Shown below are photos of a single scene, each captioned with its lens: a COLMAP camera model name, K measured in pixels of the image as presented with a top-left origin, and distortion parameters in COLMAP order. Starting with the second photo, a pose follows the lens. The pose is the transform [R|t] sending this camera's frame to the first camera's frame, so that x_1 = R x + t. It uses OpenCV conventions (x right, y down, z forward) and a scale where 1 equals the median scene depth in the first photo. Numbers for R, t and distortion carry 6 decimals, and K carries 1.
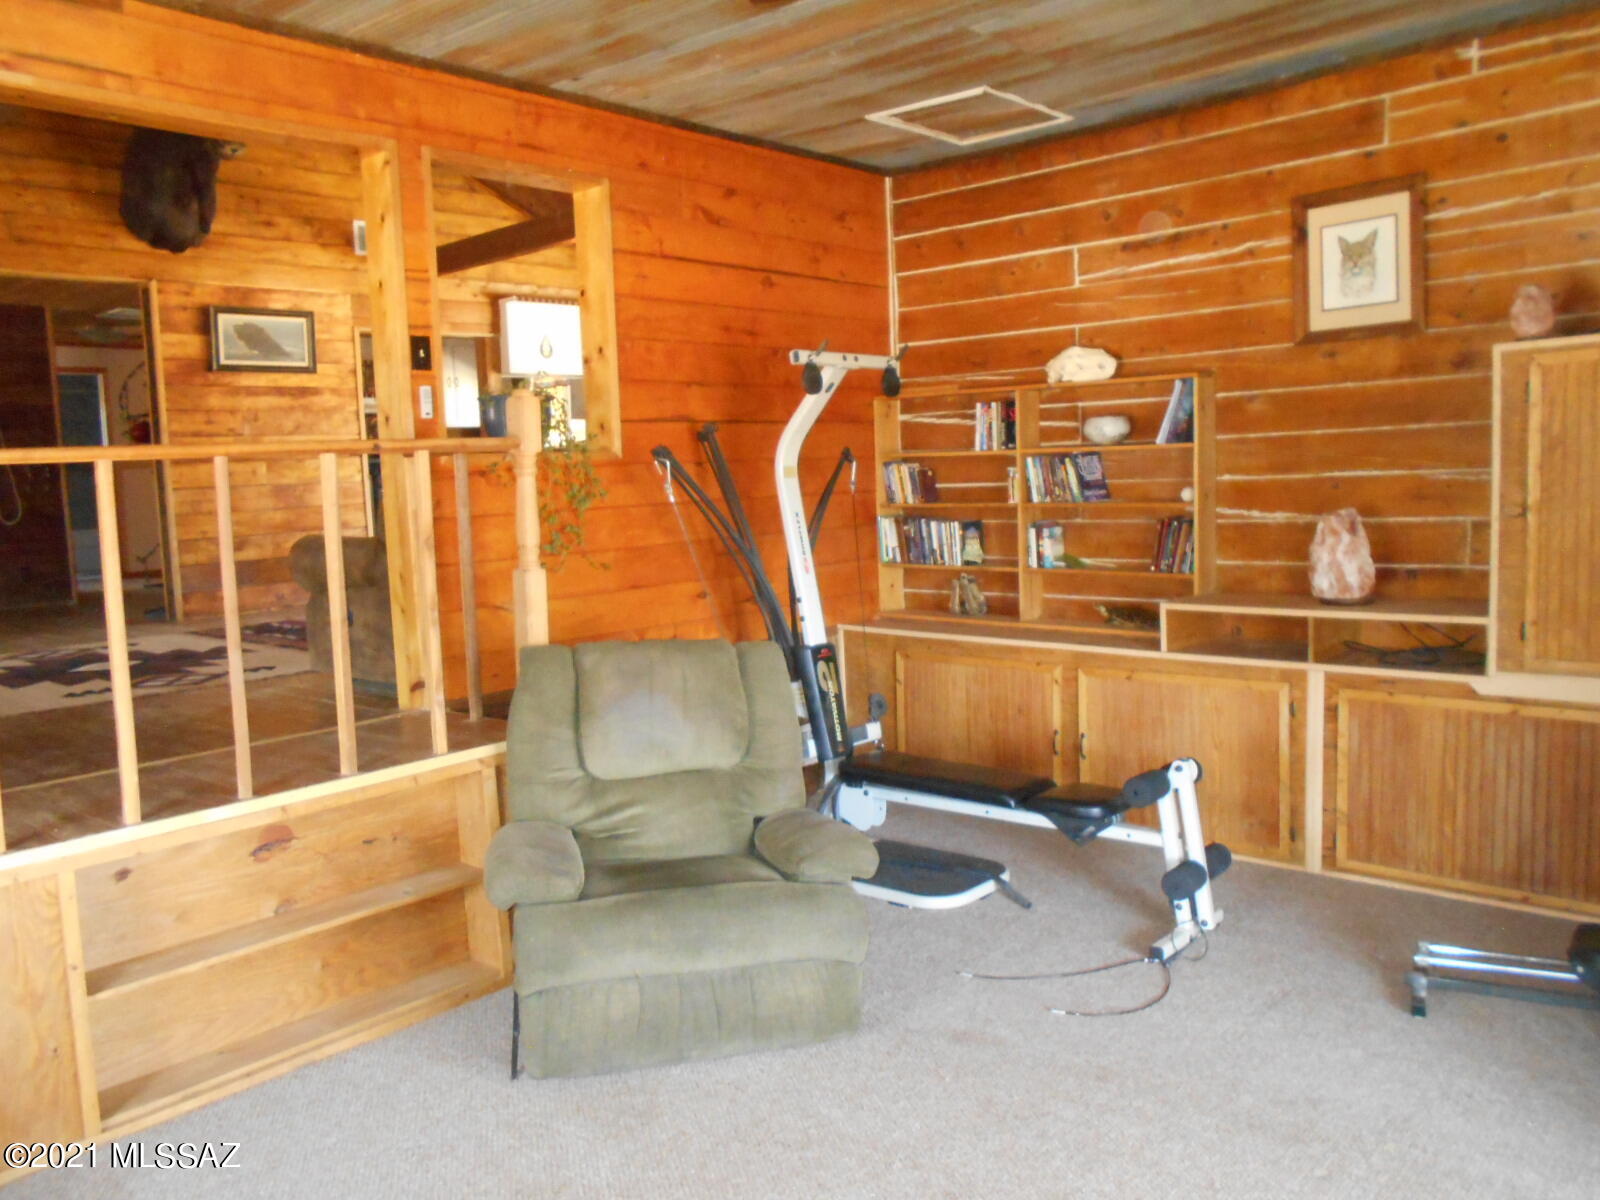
lens RADIAL K [[1259.6, 0, 800.0], [0, 1259.6, 600.0], [0, 0, 1]] dist [-0.126317, 0.121685]
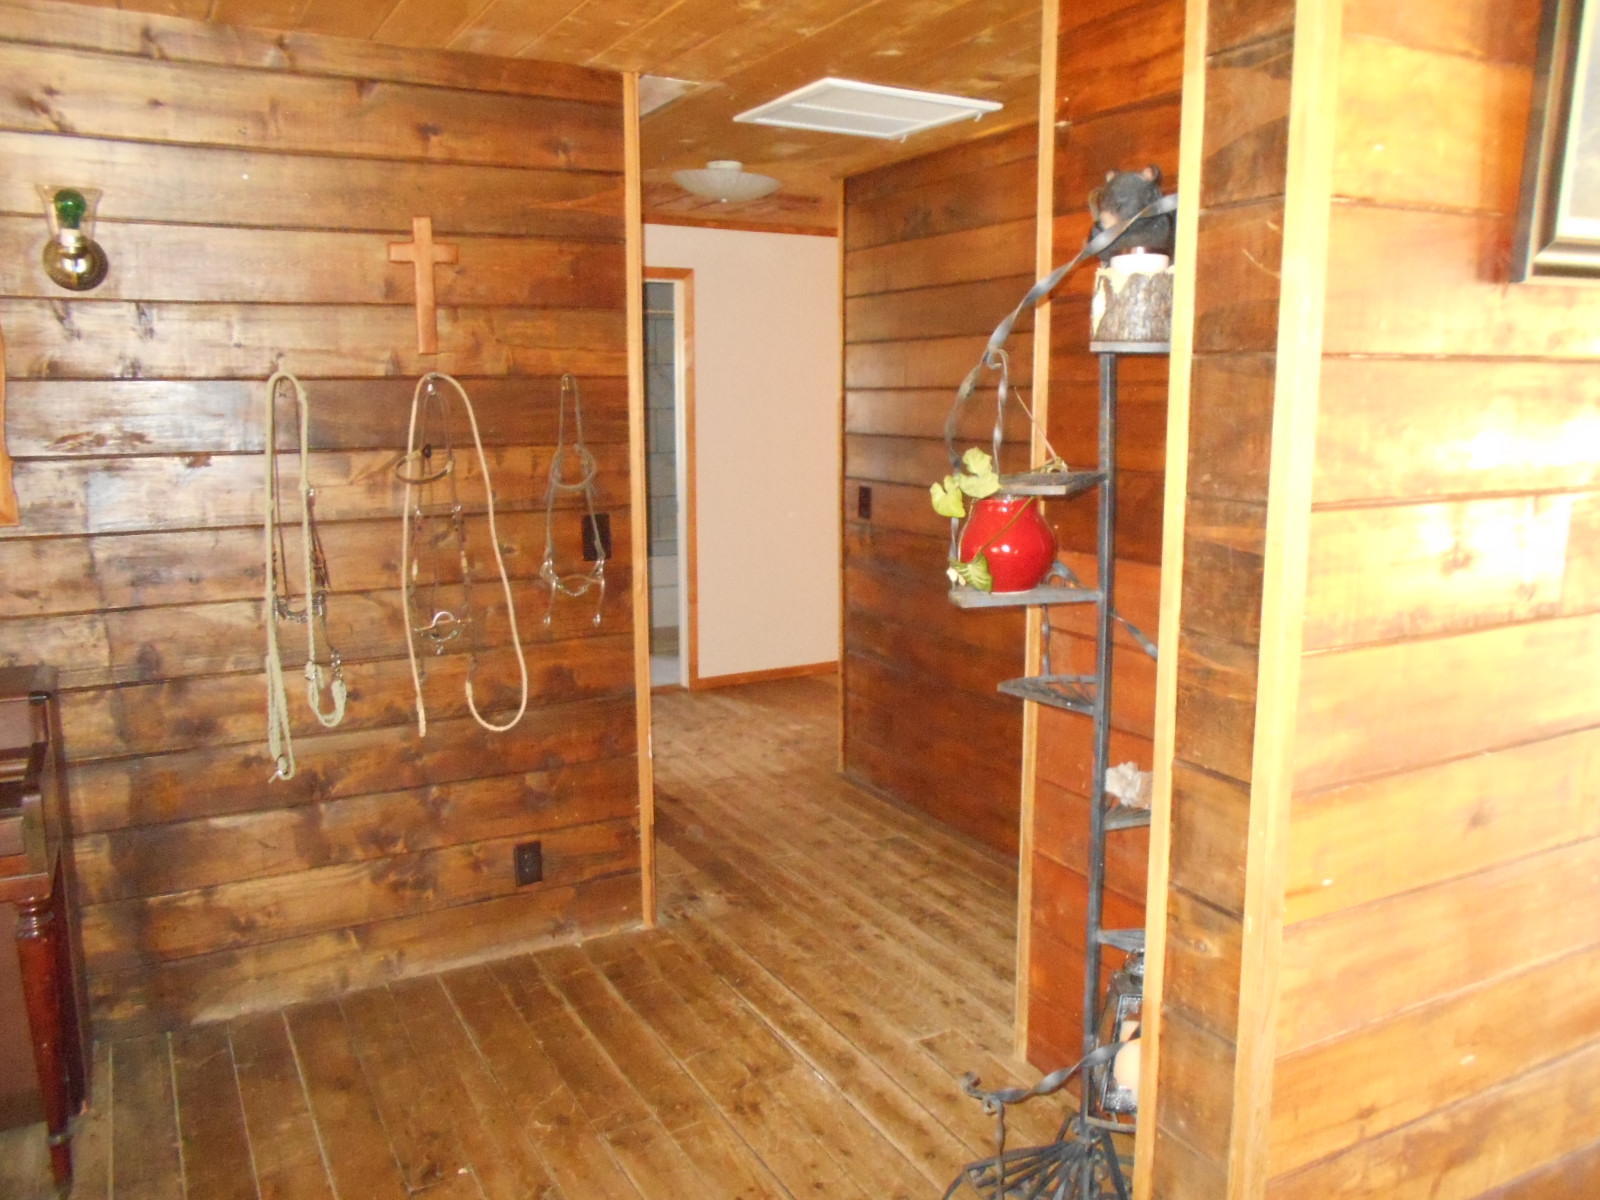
lens RADIAL K [[1259.6, 0, 800.0], [0, 1259.6, 600.0], [0, 0, 1]] dist [-0.126317, 0.121685]
pose [[0.938596, 0.090177, -0.333026, -0.509282], [-0.068954, 0.994794, 0.075031, -0.144510], [0.338058, -0.047461, 0.939928, 0.788749]]
